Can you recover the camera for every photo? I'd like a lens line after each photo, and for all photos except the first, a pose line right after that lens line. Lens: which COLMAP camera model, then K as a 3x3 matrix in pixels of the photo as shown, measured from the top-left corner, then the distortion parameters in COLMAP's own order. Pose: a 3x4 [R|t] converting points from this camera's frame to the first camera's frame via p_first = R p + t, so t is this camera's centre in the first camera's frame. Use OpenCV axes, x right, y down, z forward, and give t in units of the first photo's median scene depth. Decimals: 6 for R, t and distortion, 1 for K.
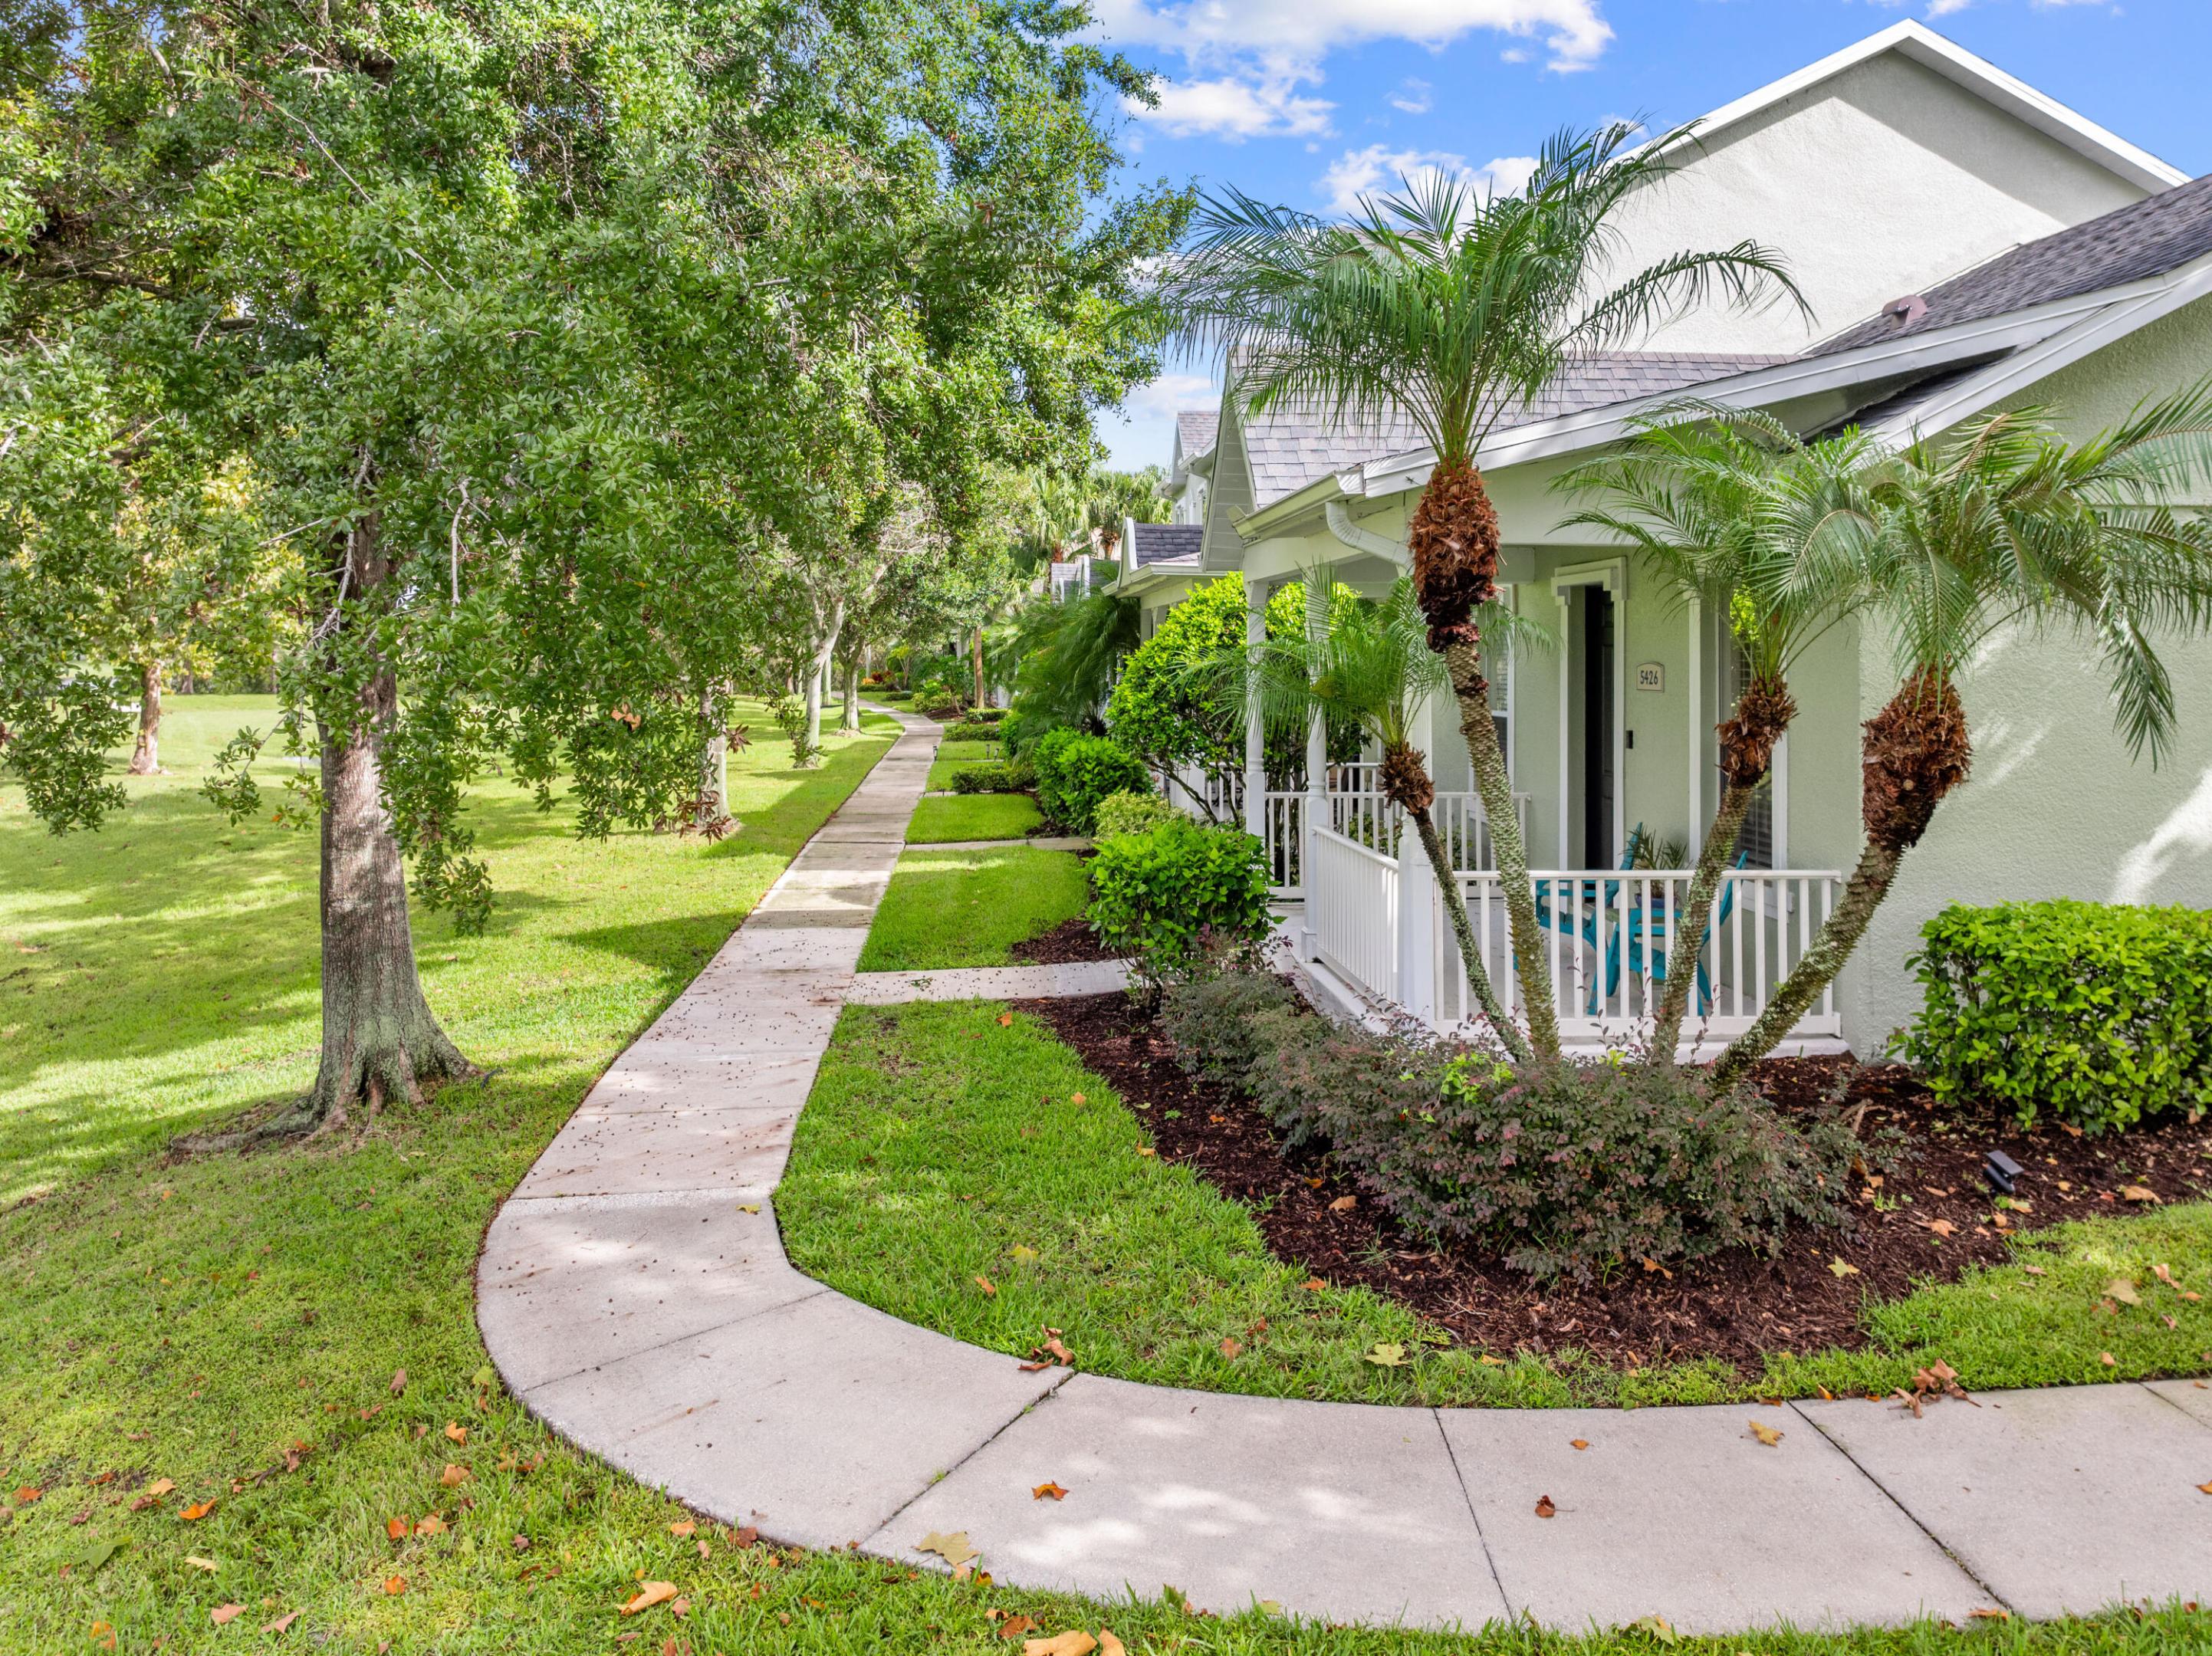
lens RADIAL K [[1673.5, 0, 1099.8], [0, 1673.5, 617.4], [0, 0, 1]] dist [-0.023069, -0.015445]
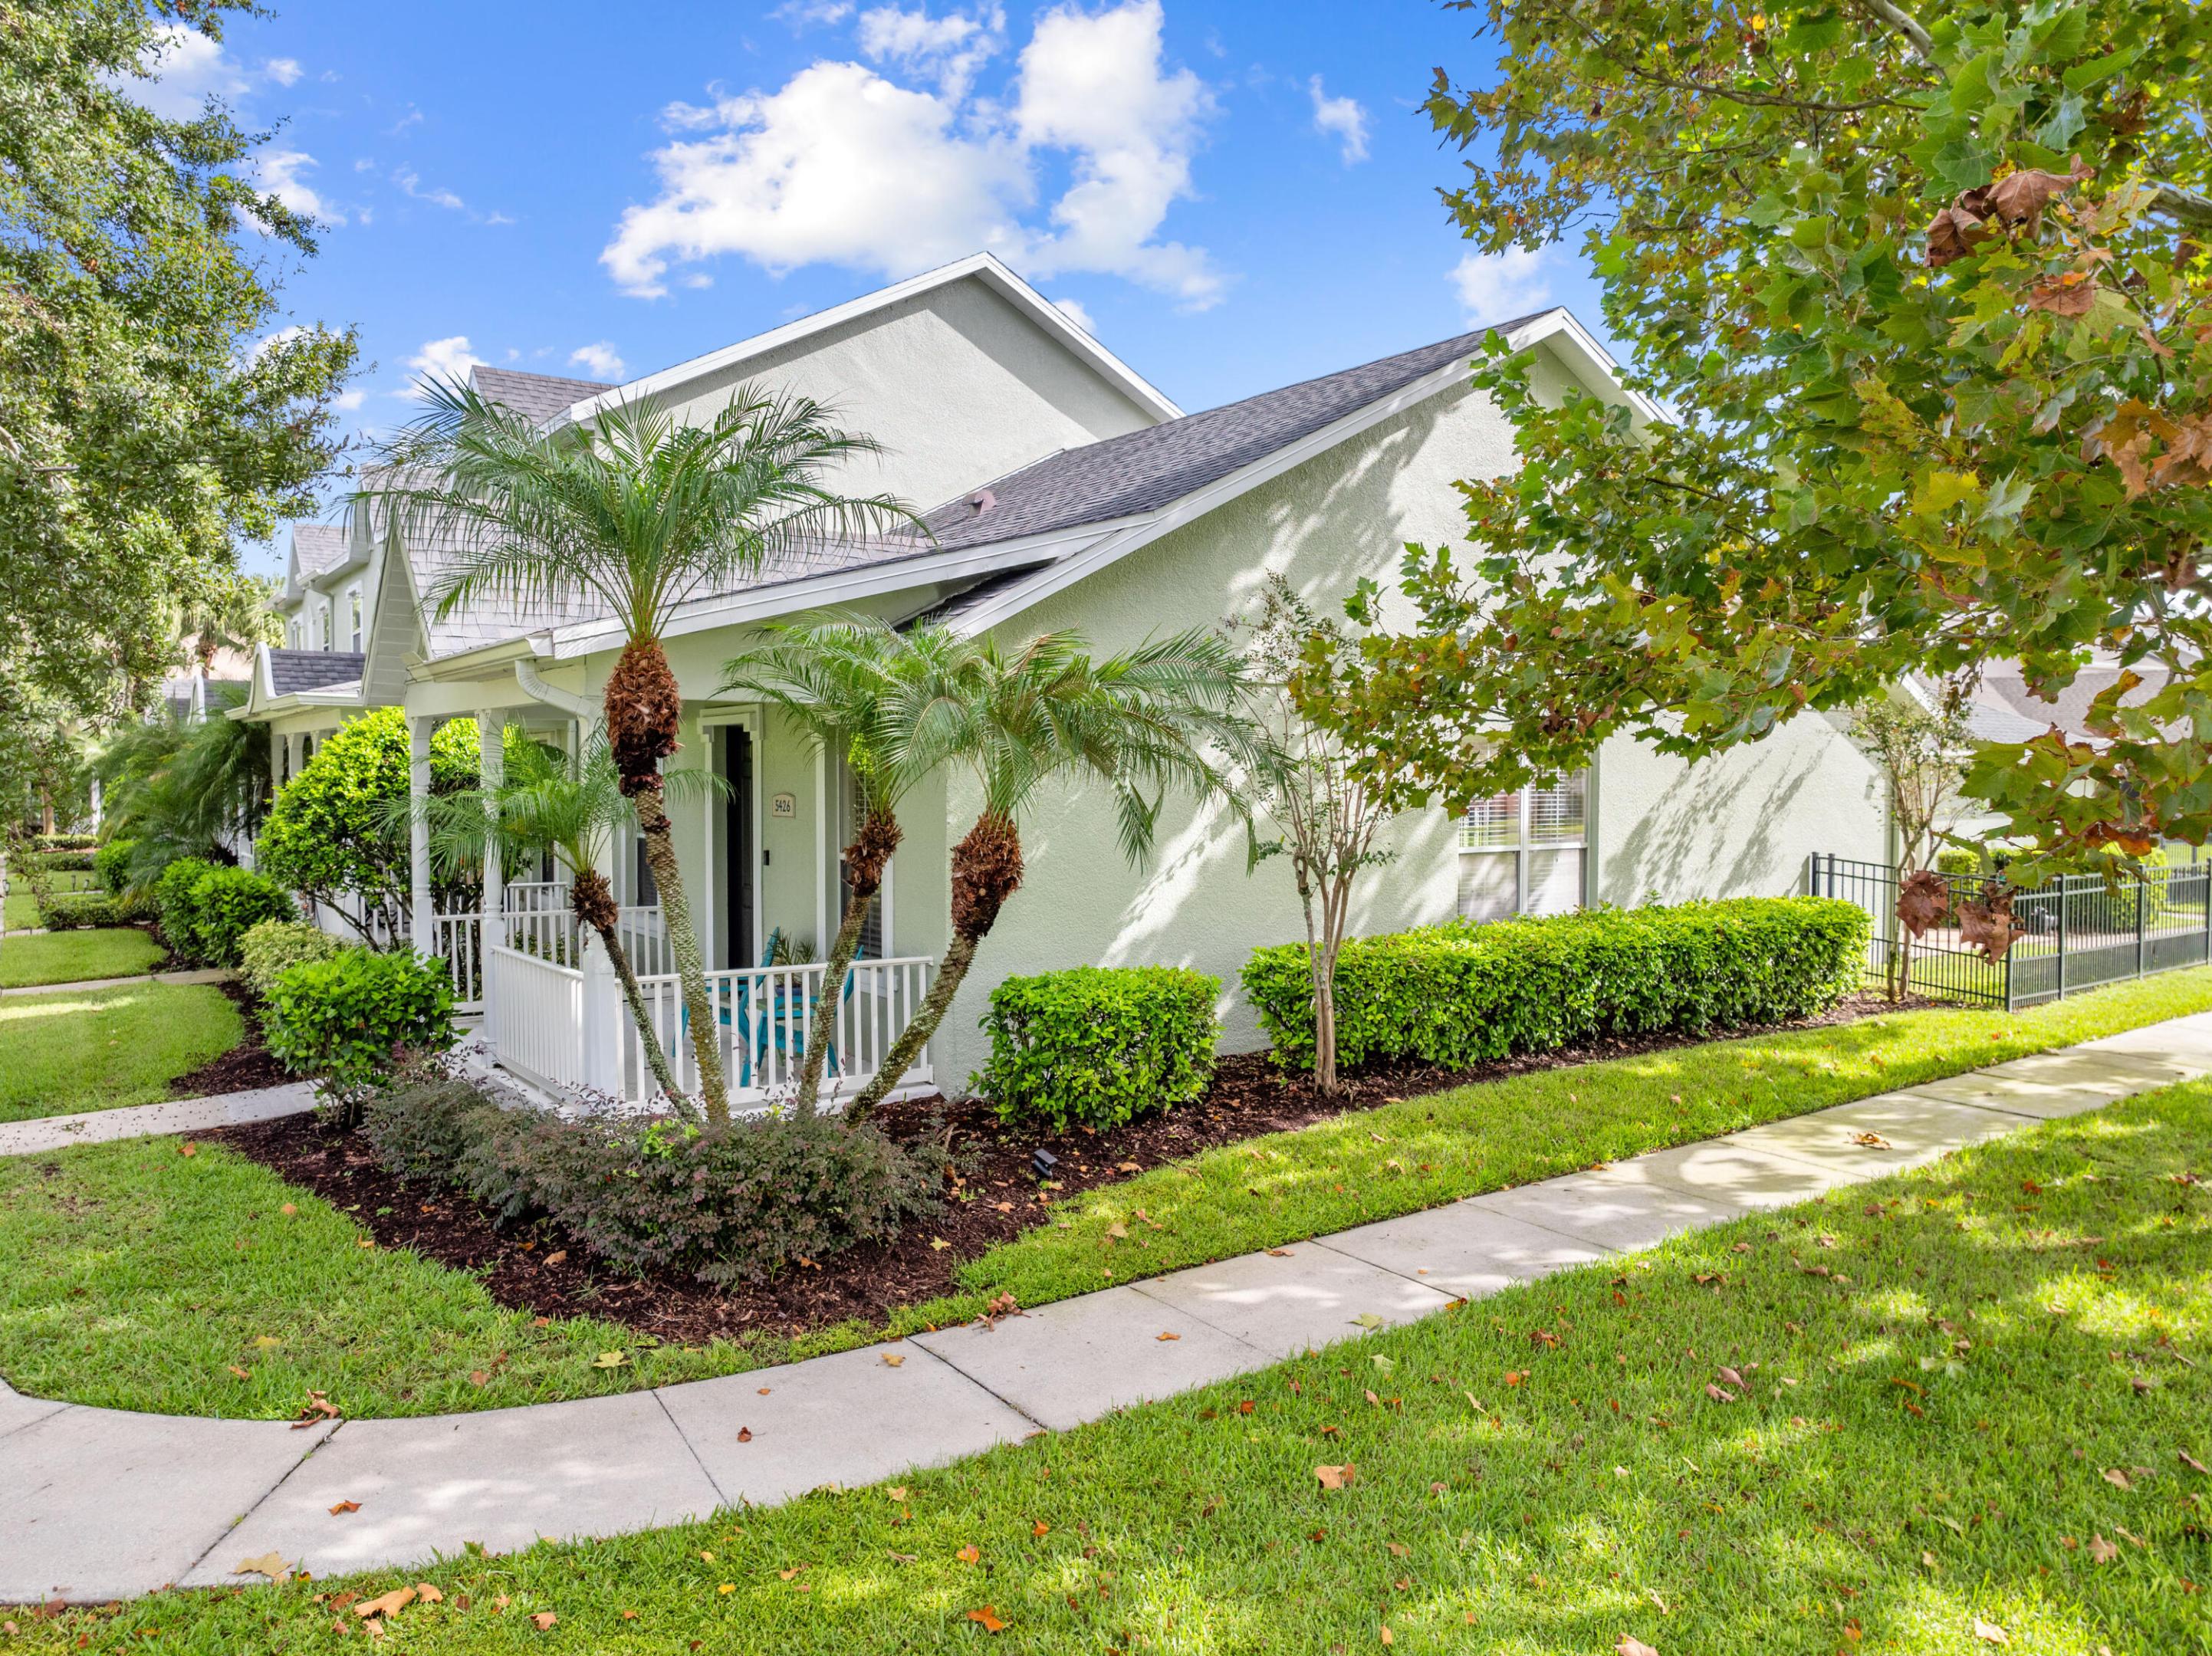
lens RADIAL K [[1552.8, 0, 1111.5], [0, 1552.8, 786.8], [0, 0, 1]] dist [-0.031494, -0.001130]
pose [[0.858763, -0.009596, 0.512282, -0.070163], [-0.006838, 0.999521, 0.030187, -0.022431], [-0.512327, -0.029426, 0.858286, -0.138022]]
